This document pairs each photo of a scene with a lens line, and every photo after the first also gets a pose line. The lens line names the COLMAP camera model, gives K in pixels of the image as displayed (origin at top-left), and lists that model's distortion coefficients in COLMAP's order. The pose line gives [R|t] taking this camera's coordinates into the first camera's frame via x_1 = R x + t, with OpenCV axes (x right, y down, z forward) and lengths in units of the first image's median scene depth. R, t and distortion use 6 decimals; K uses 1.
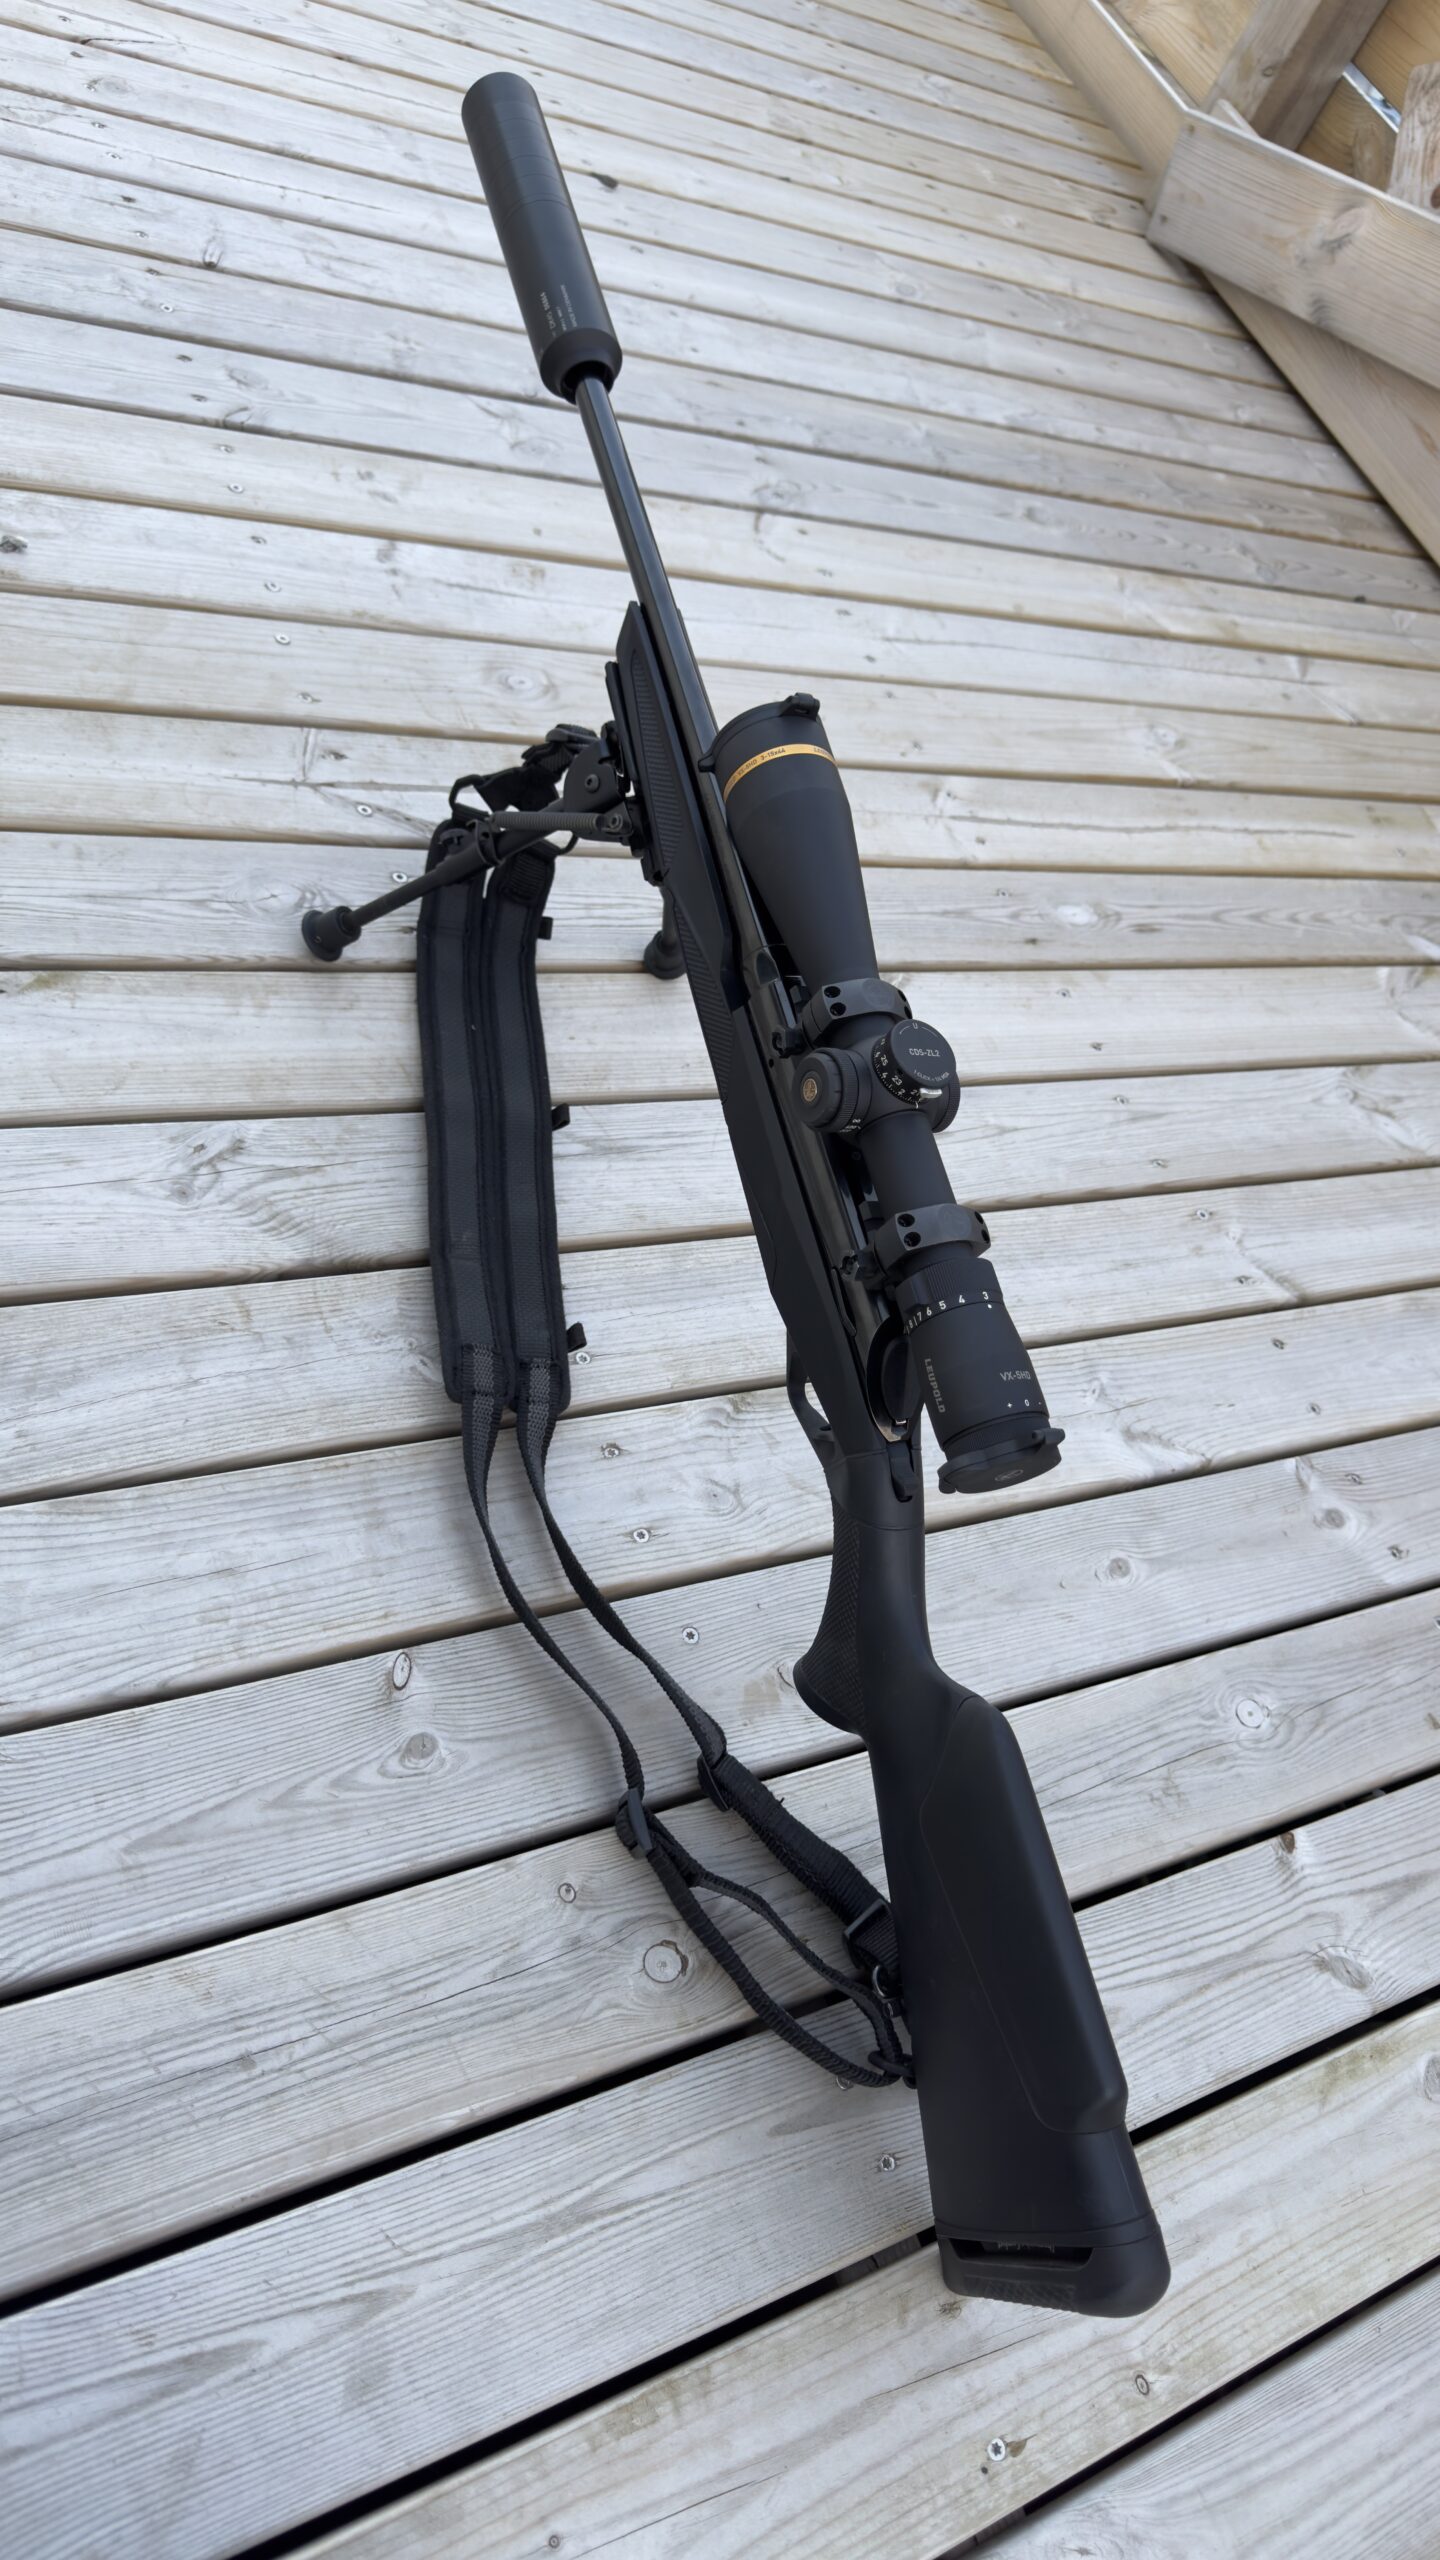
lens RADIAL K [[1797.3, 0, 720.0], [0, 1797.3, 1280.0], [0, 0, 1]] dist [0.129041, -0.233250]
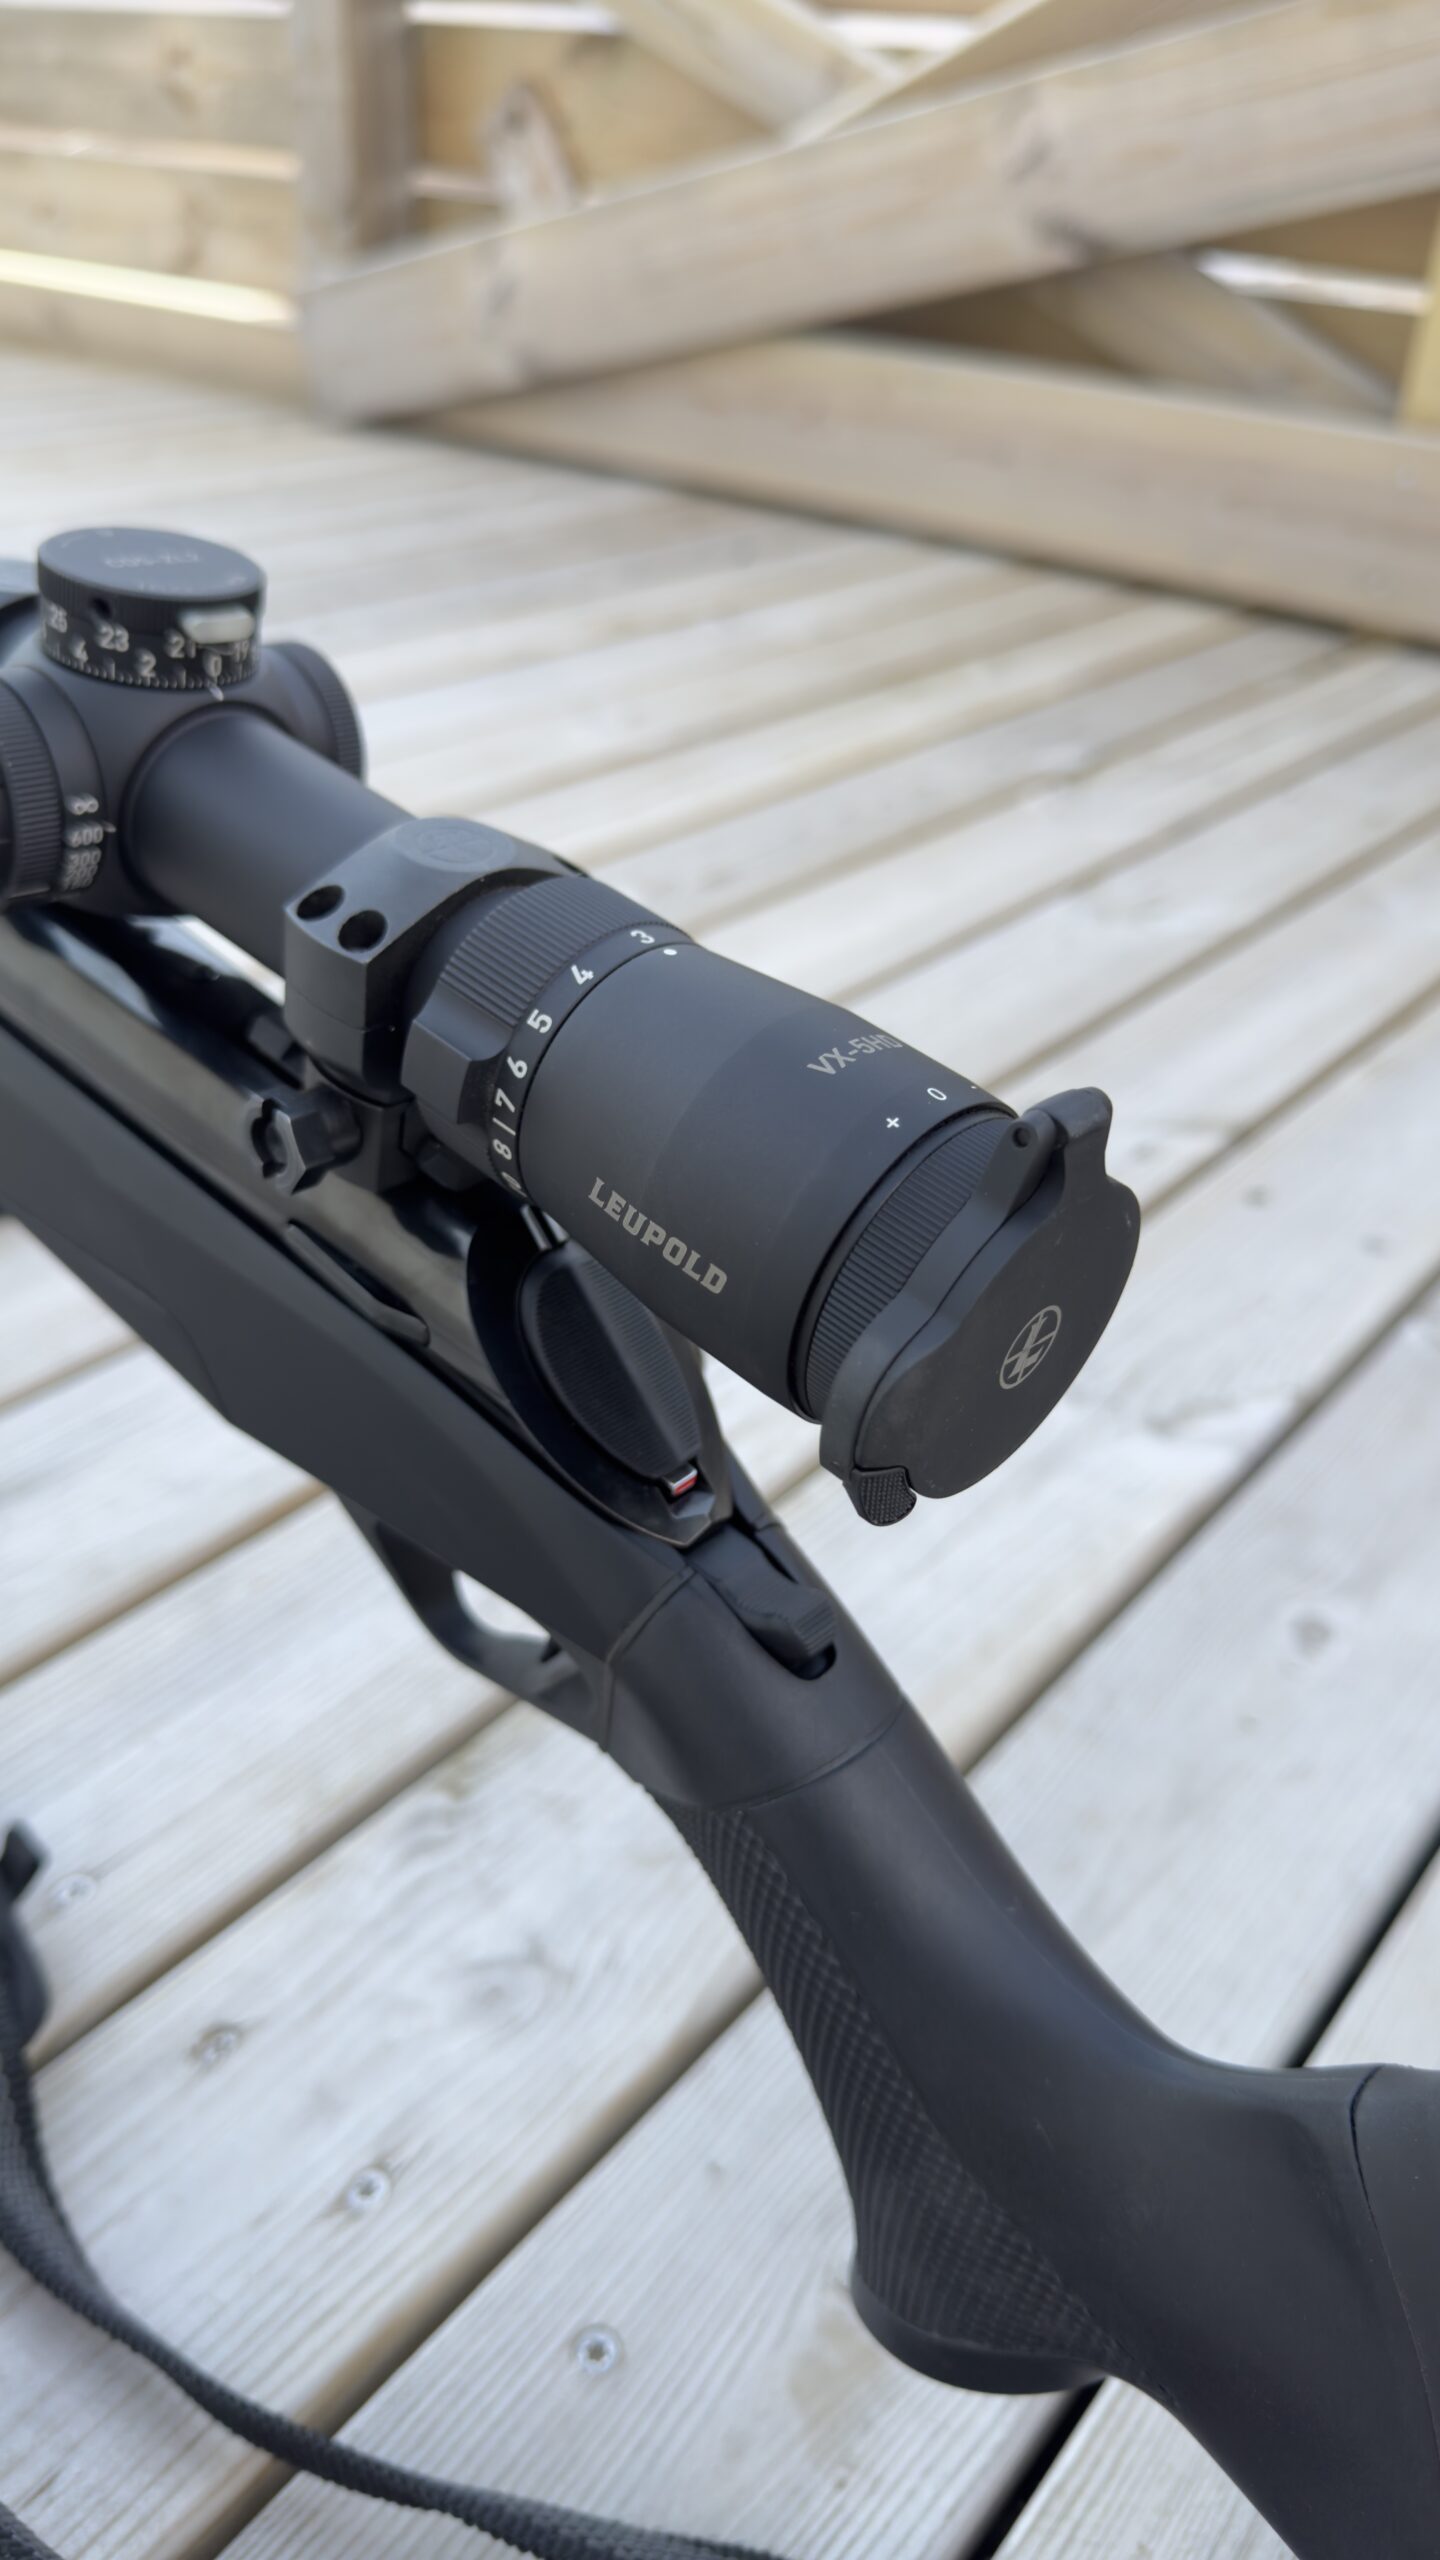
lens RADIAL K [[1885.1, 0, 724.9], [0, 1885.1, 1232.2], [0, 0, 1]] dist [-0.028974, 0.001908]
pose [[0.835558, -0.517397, 0.184780, 0.054622], [0.547833, 0.810041, -0.209076, 0.098064], [-0.041504, 0.275924, 0.960283, 0.532560]]
